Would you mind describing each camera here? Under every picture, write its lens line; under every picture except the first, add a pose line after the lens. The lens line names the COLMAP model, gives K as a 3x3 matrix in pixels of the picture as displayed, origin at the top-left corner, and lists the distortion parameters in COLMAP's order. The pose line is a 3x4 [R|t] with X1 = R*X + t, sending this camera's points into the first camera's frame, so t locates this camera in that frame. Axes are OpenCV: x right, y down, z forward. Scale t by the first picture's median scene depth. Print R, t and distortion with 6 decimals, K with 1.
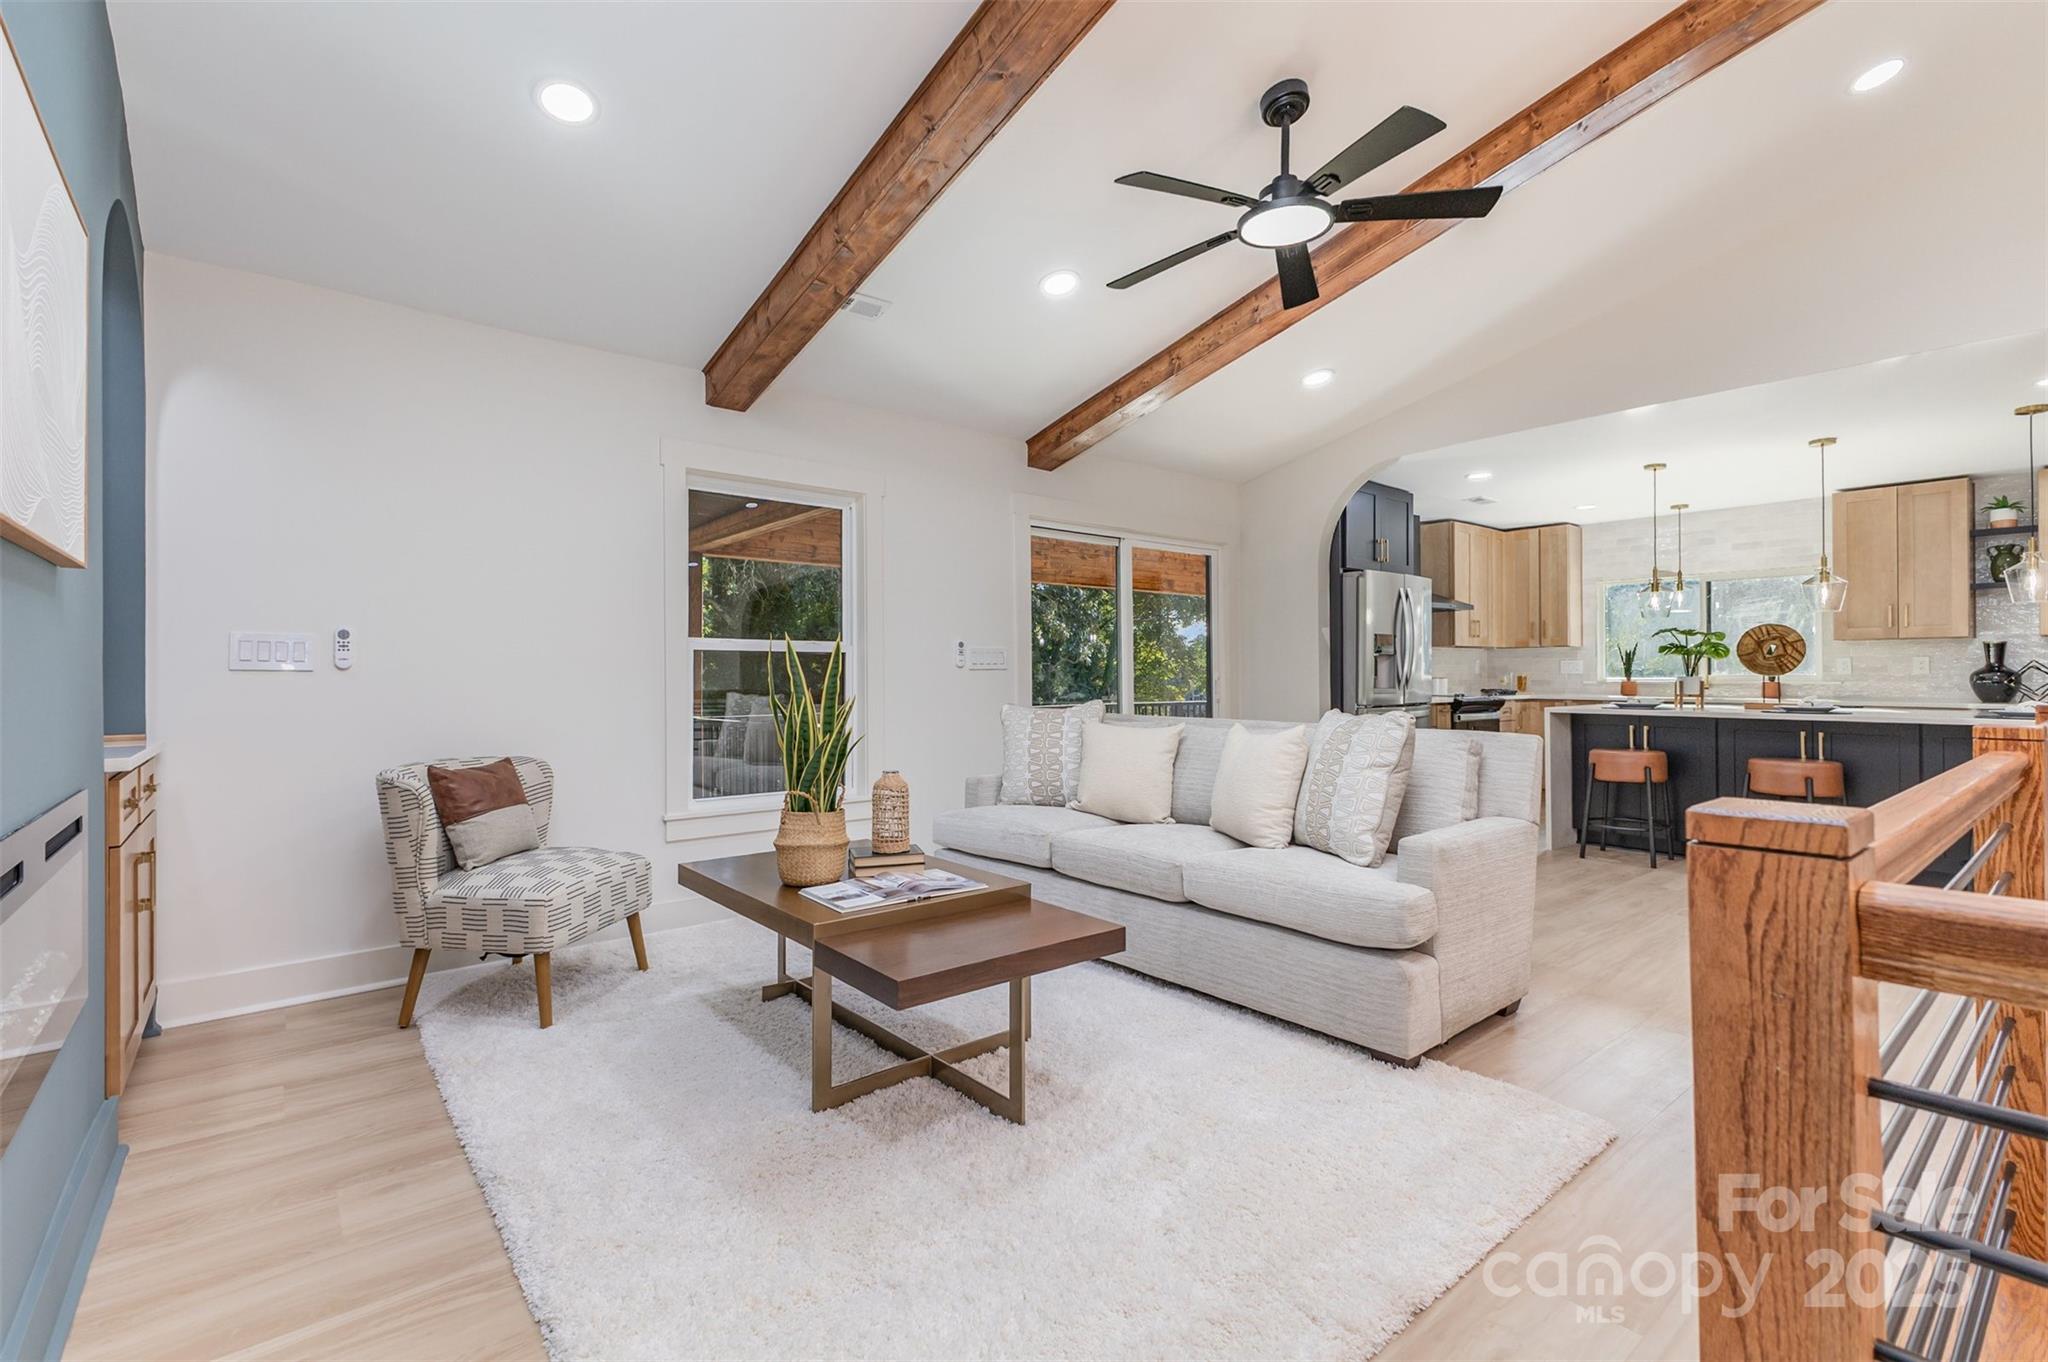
lens RADIAL K [[898.8, 0, 1021.0], [0, 898.8, 661.9], [0, 0, 1]] dist [0.012434, -0.001694]
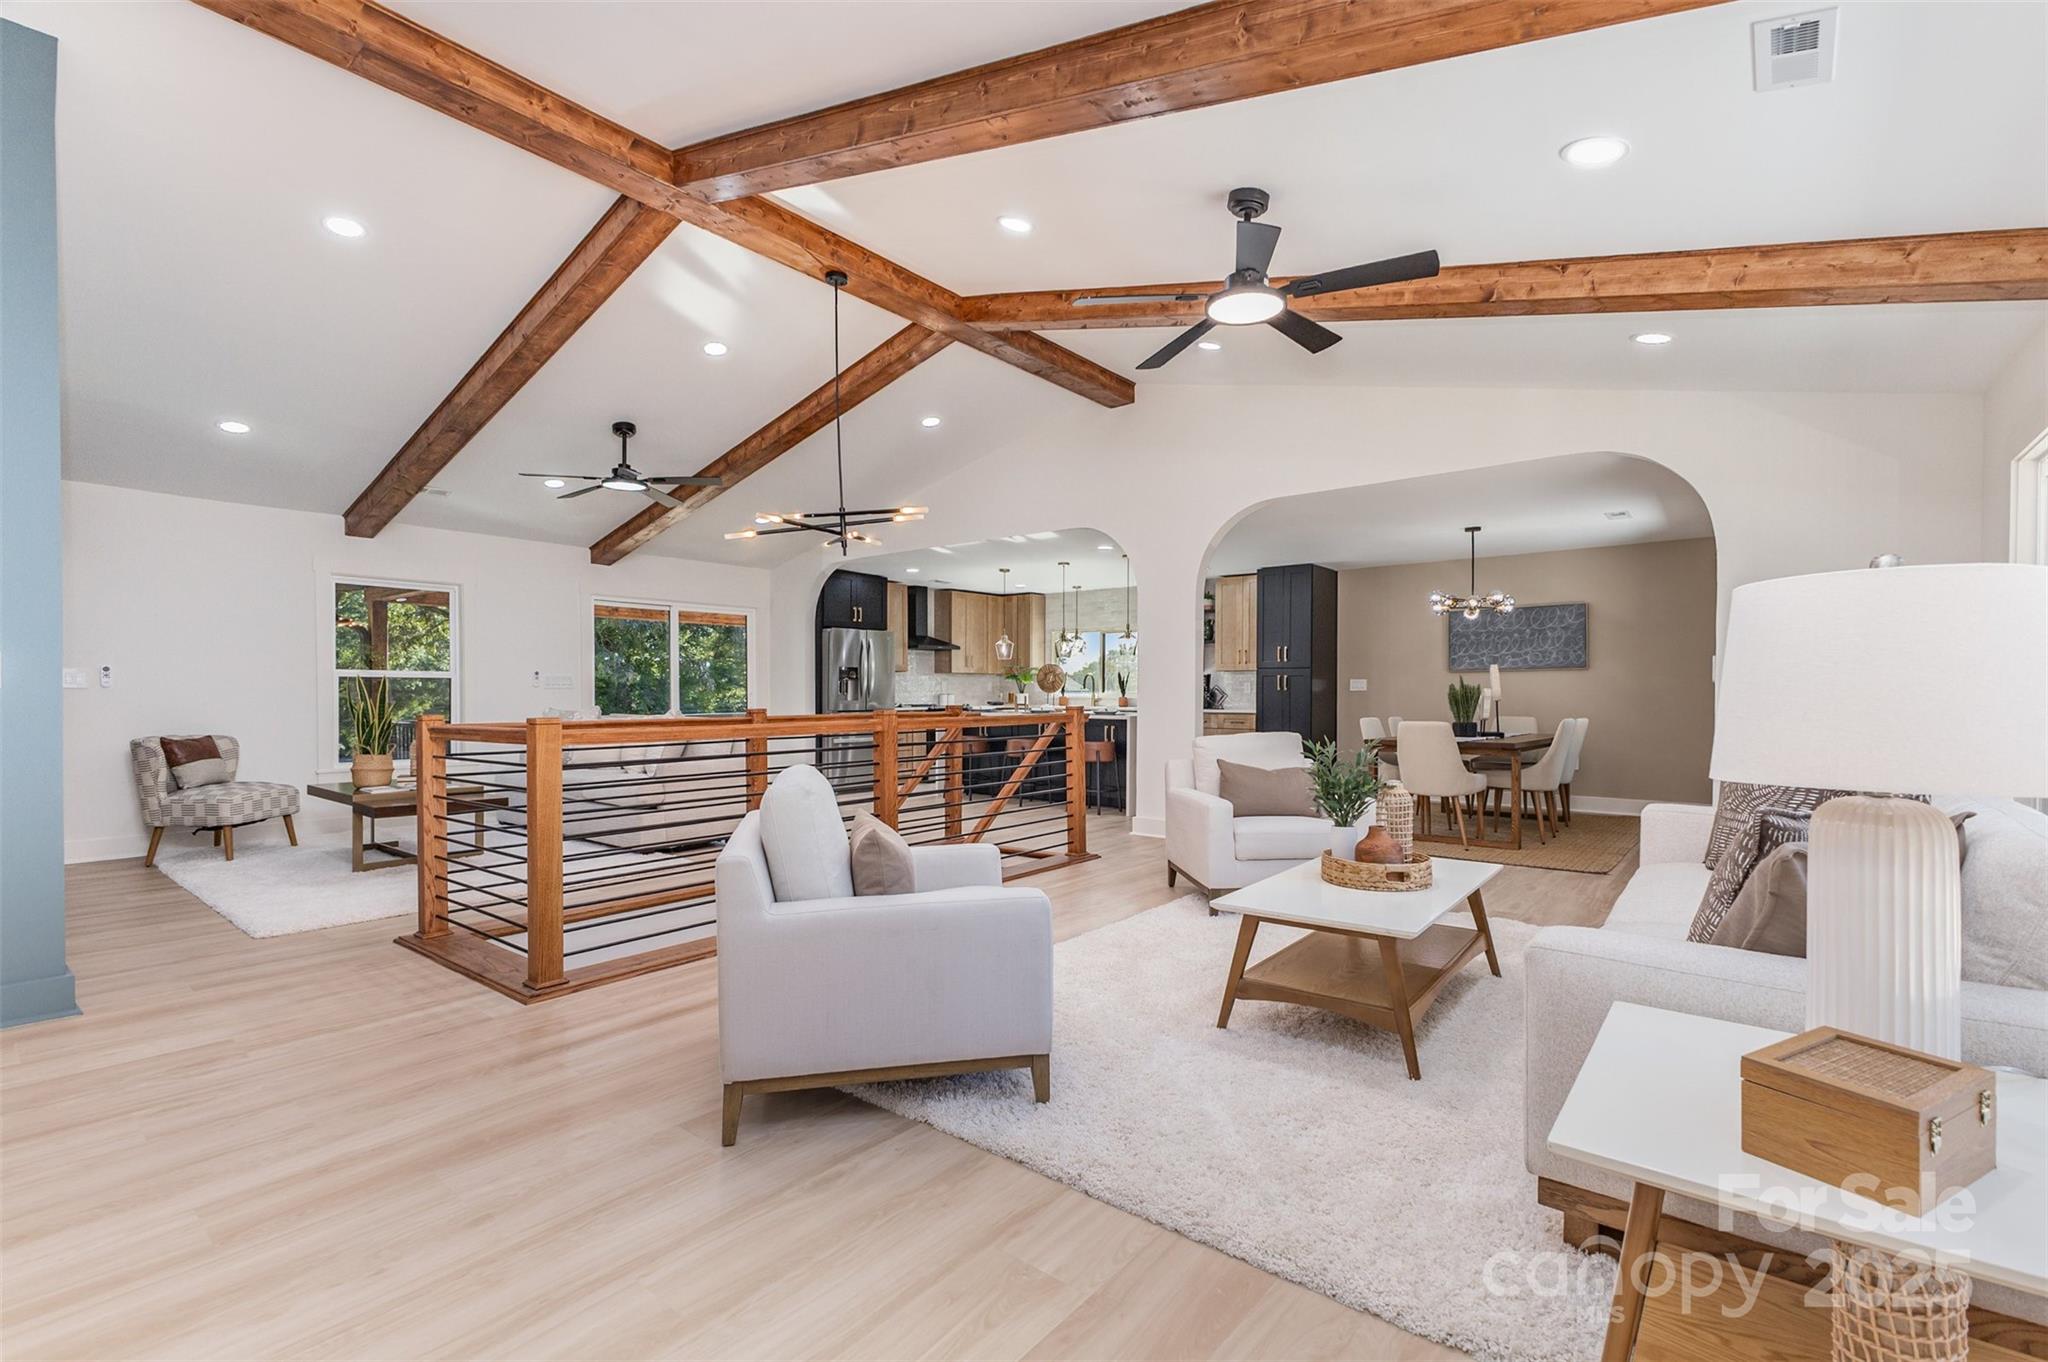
lens RADIAL K [[898.8, 0, 1032.2], [0, 898.8, 693.2], [0, 0, 1]] dist [0.012434, -0.001694]
pose [[0.979923, 0.002227, 0.199362, 0.401984], [-0.005369, 0.999870, 0.015220, -0.010208], [-0.199303, -0.015985, 0.979808, -0.652261]]
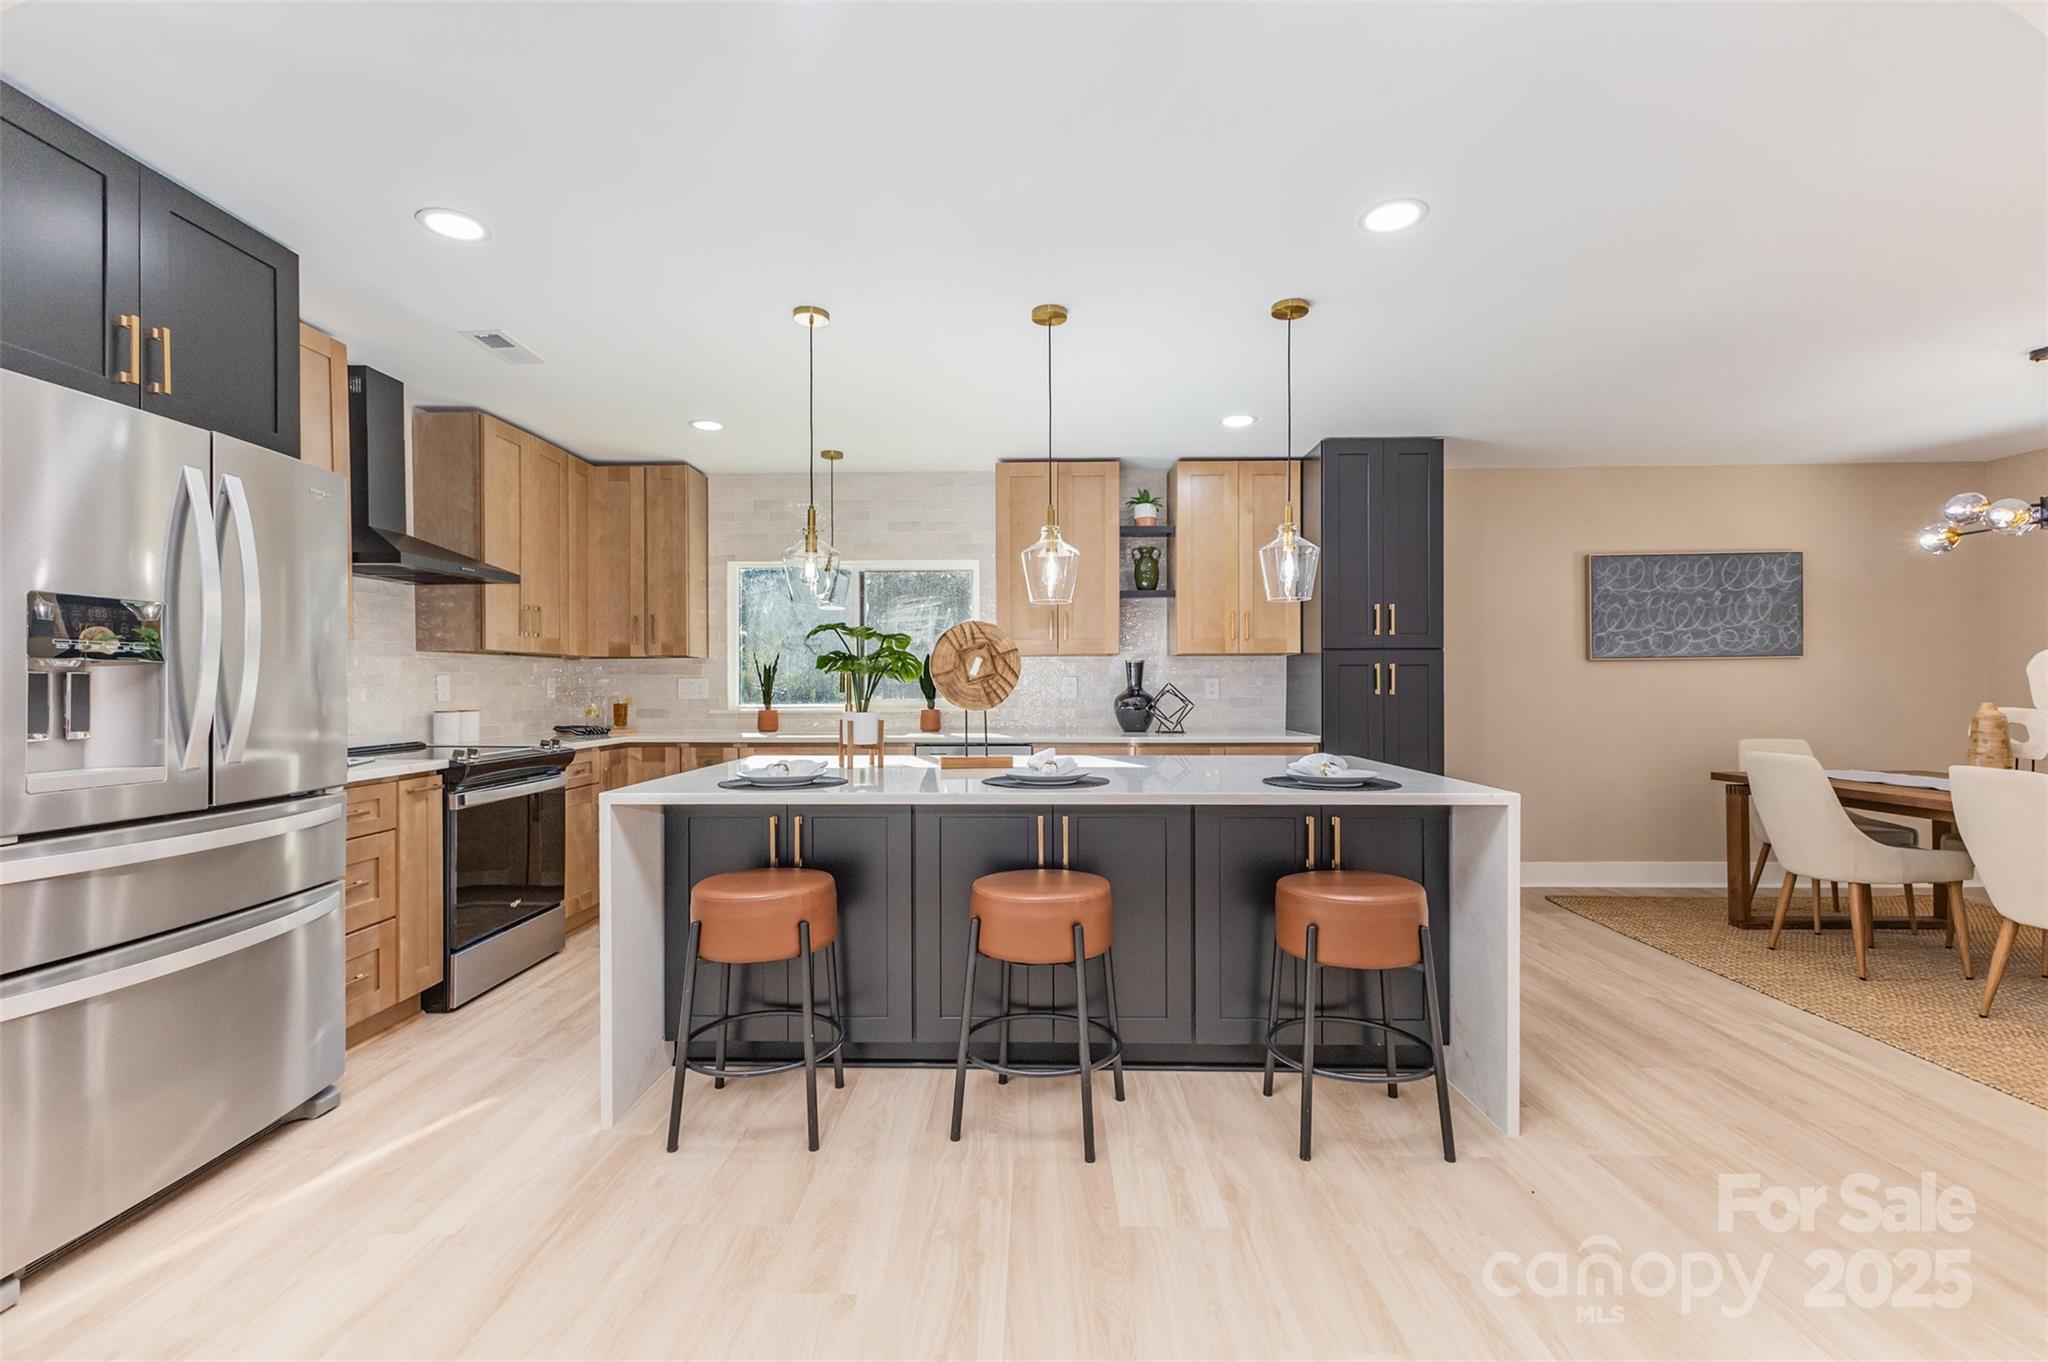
lens RADIAL K [[898.8, 0, 1015.2], [0, 898.8, 683.3], [0, 0, 1]] dist [0.012434, -0.001694]
pose [[0.650953, 0.000867, 0.759117, 0.365820], [-0.008133, 0.999950, 0.005832, -0.005322], [-0.759074, -0.009970, 0.650928, 0.546791]]
